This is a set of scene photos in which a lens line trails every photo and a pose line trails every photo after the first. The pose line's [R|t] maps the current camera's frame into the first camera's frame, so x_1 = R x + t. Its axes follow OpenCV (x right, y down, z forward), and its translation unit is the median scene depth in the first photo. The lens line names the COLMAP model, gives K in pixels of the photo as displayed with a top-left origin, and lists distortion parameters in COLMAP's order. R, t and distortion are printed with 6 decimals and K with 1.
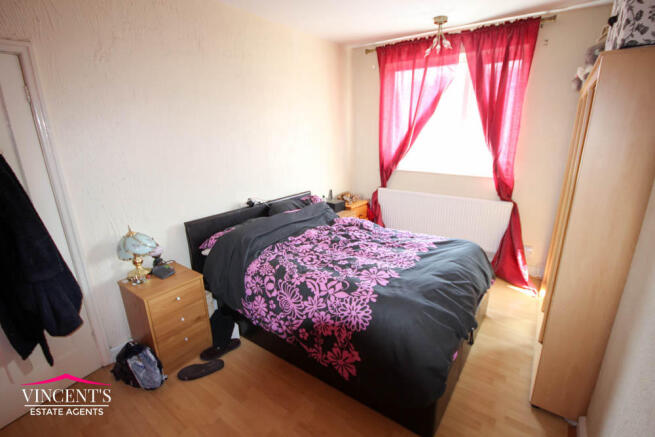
lens RADIAL K [[303.1, 0, 332.4], [0, 303.1, 219.8], [0, 0, 1]] dist [0.020112, -0.016581]
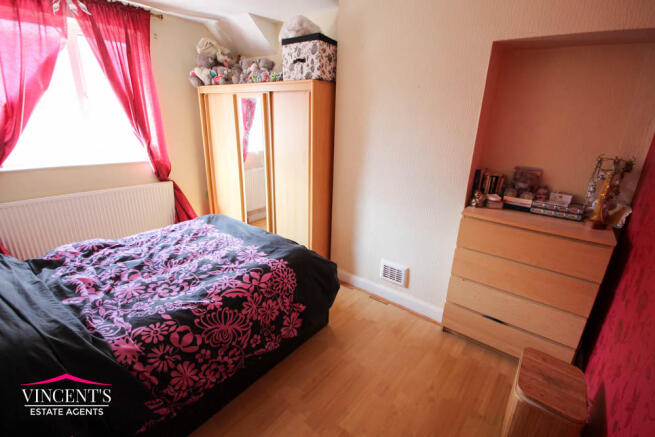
lens RADIAL K [[303.1, 0, 332.4], [0, 303.1, 219.8], [0, 0, 1]] dist [0.020112, -0.016581]
pose [[0.044428, -0.302027, 0.952264, -0.783941], [0.247877, 0.926729, 0.282364, -0.151683], [-0.967772, 0.223500, 0.116038, 0.542253]]
